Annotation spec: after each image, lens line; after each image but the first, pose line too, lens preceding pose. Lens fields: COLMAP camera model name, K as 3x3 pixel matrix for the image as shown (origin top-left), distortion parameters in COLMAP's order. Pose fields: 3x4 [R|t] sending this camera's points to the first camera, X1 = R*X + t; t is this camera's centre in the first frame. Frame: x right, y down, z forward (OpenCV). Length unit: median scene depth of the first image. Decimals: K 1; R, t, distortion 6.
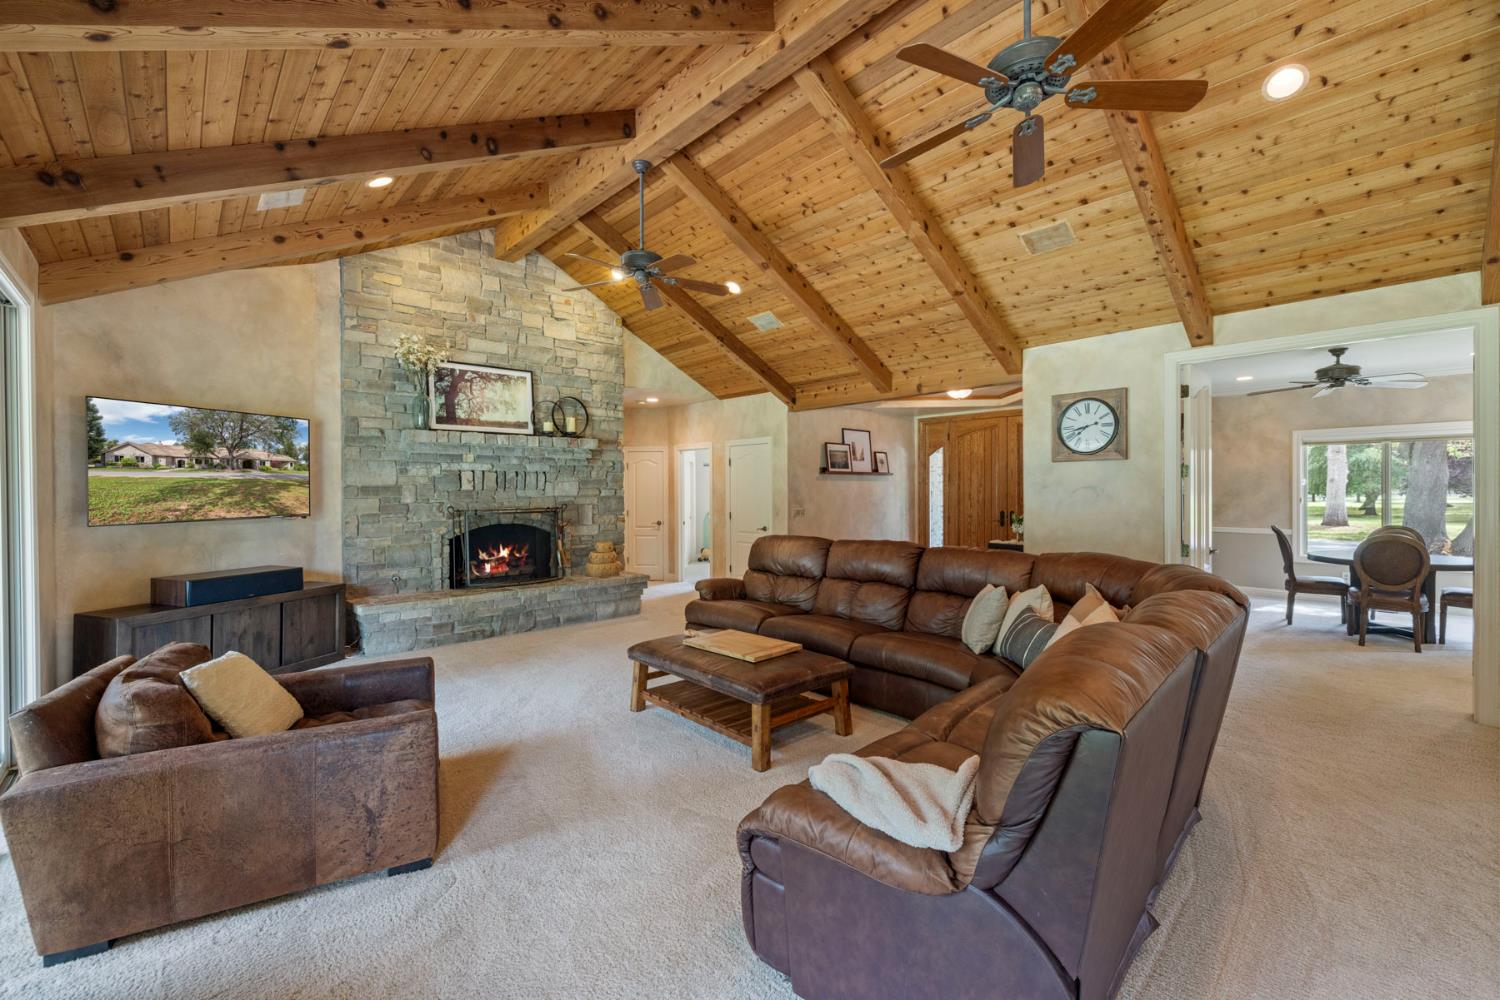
lens RADIAL K [[628.1, 0, 744.9], [0, 628.1, 500.5], [0, 0, 1]] dist [0.001911, -0.000199]
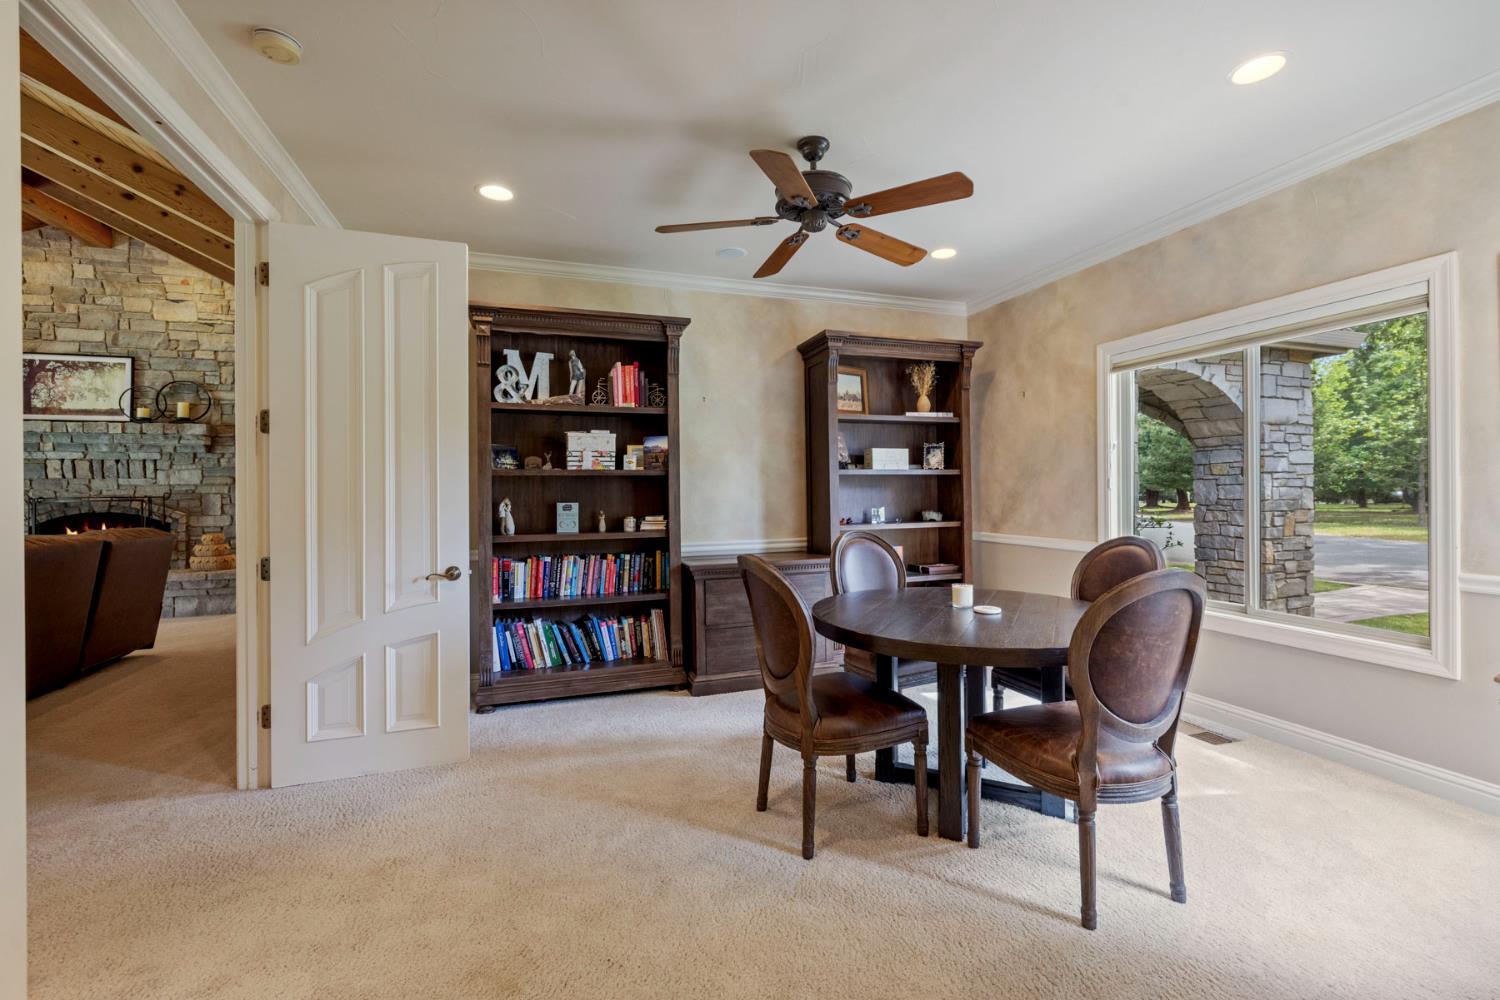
lens RADIAL K [[628.1, 0, 751.6], [0, 628.1, 495.9], [0, 0, 1]] dist [0.001911, -0.000199]
pose [[0.913845, 0.000705, -0.406062, 0.969637], [-0.002086, 0.999993, -0.002957, 0.011881], [0.406058, 0.003549, 0.913841, 0.514769]]
